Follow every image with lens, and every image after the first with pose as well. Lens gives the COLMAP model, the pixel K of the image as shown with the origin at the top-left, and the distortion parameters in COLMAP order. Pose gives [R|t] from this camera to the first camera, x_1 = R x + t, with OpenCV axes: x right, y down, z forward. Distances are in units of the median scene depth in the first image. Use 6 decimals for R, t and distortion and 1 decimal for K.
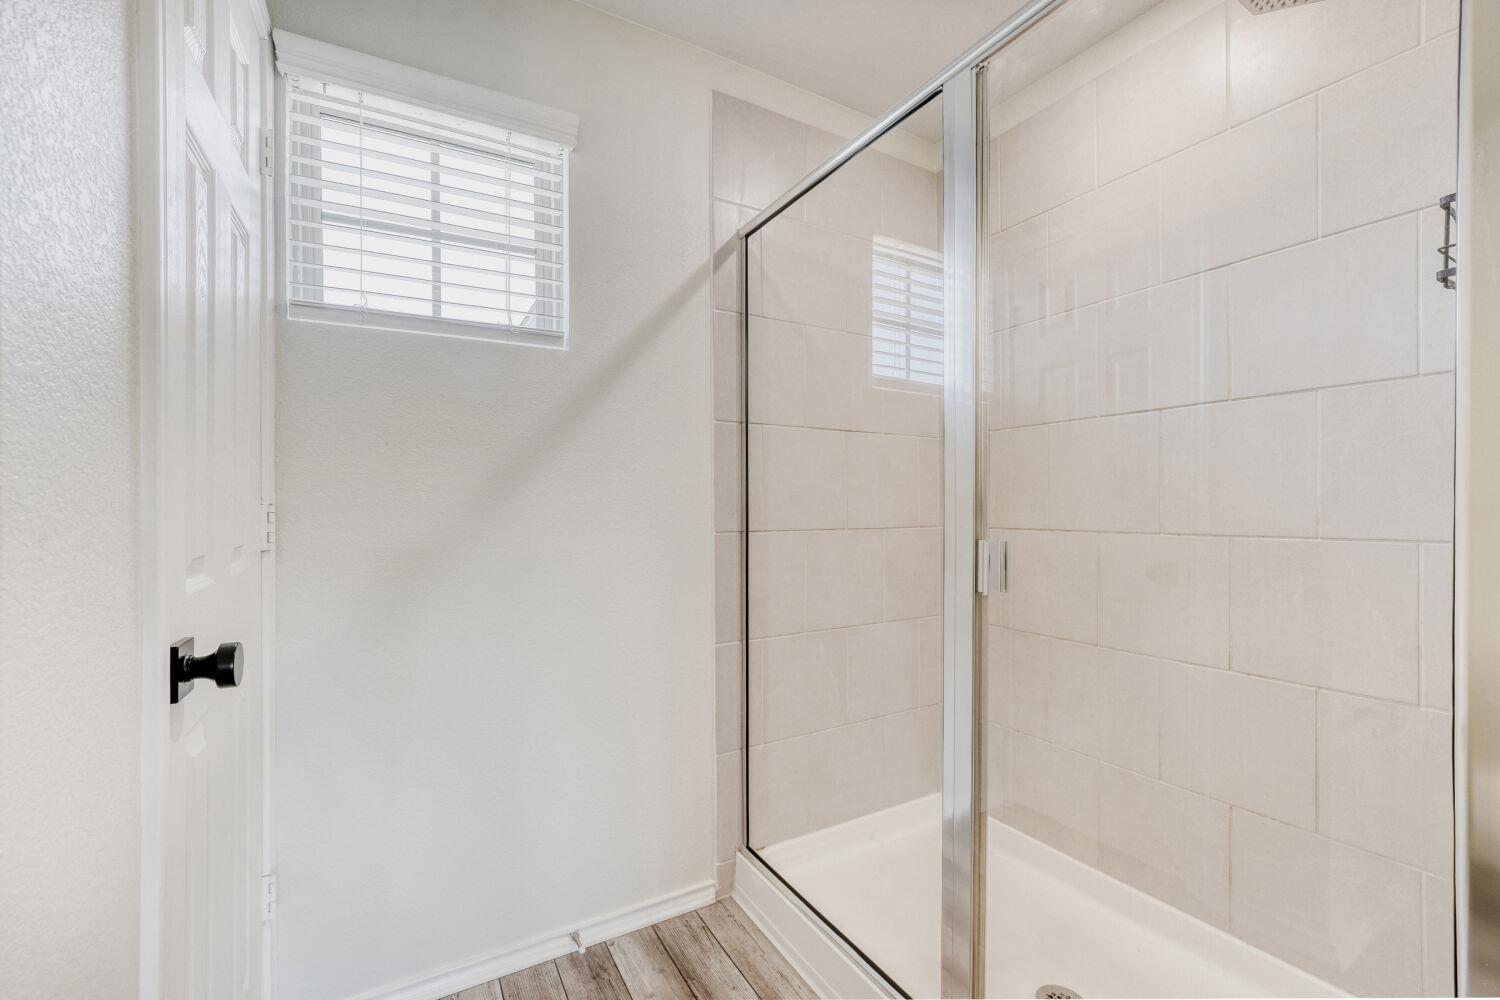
lens RADIAL K [[619.2, 0, 756.3], [0, 619.2, 510.3], [0, 0, 1]] dist [-0.024184, -0.000076]
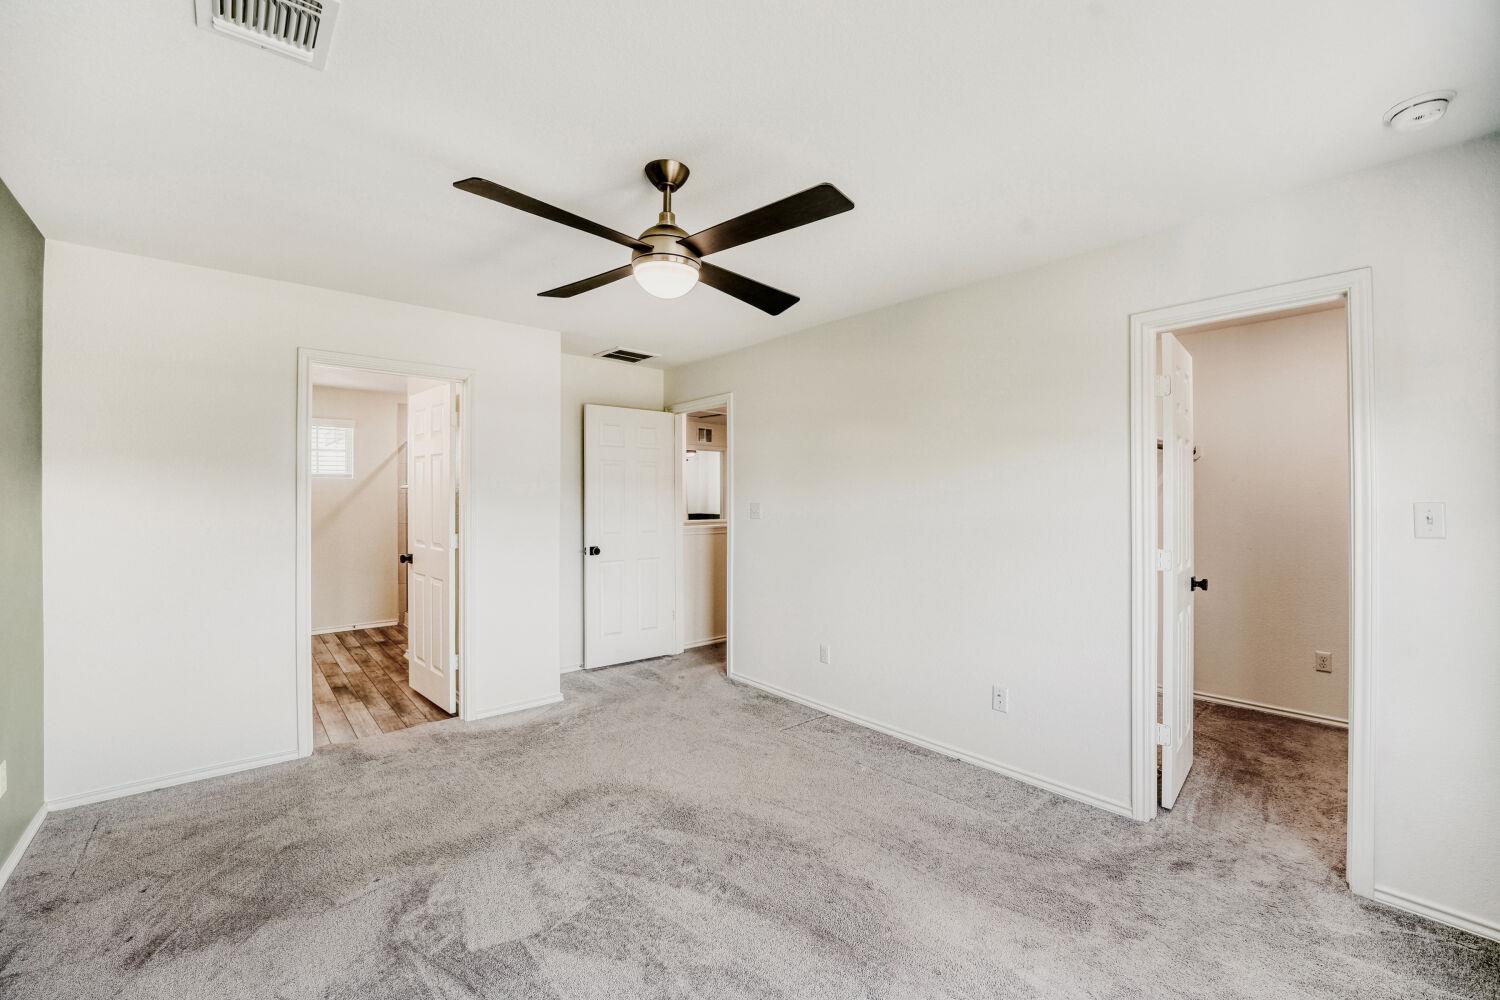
lens RADIAL K [[620.6, 0, 741.8], [0, 620.6, 500.1], [0, 0, 1]] dist [-0.023876, -0.000071]
pose [[0.983136, 0.004860, 0.182810, 1.372916], [-0.004084, 0.999981, -0.004624, -0.103876], [-0.182829, 0.003799, 0.983137, -3.213474]]
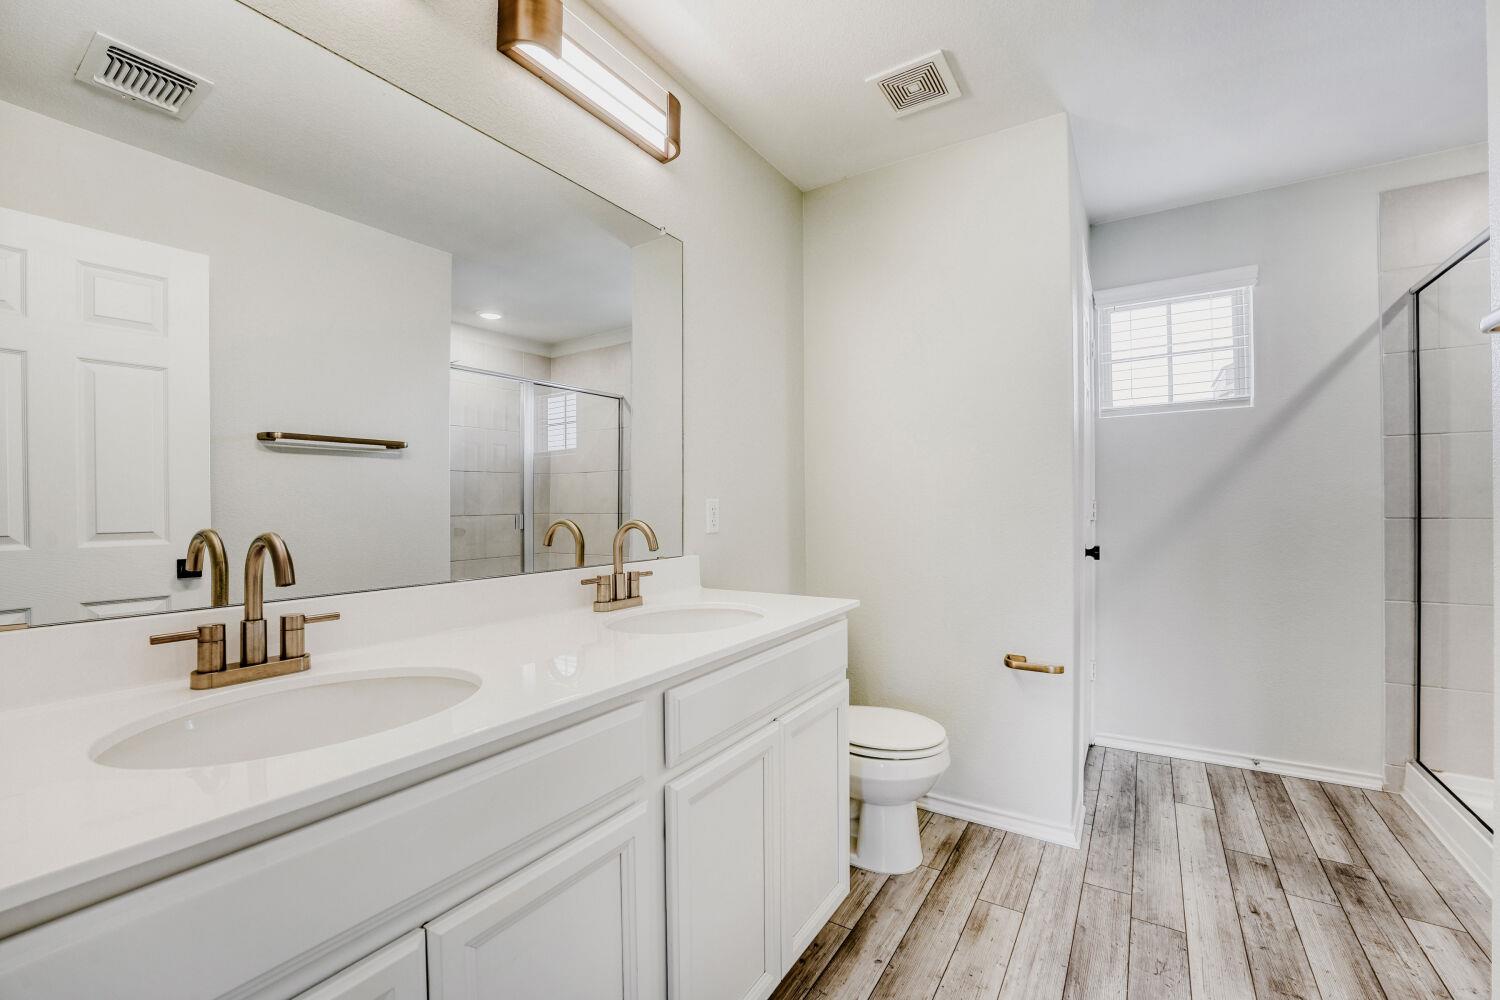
lens RADIAL K [[619.2, 0, 756.3], [0, 619.2, 510.3], [0, 0, 1]] dist [-0.024184, -0.000076]
pose [[0.462432, 0.005054, -0.886640, 0.504423], [0.004895, 0.999954, 0.008253, -0.000111], [0.886641, -0.008156, 0.462386, -0.905661]]
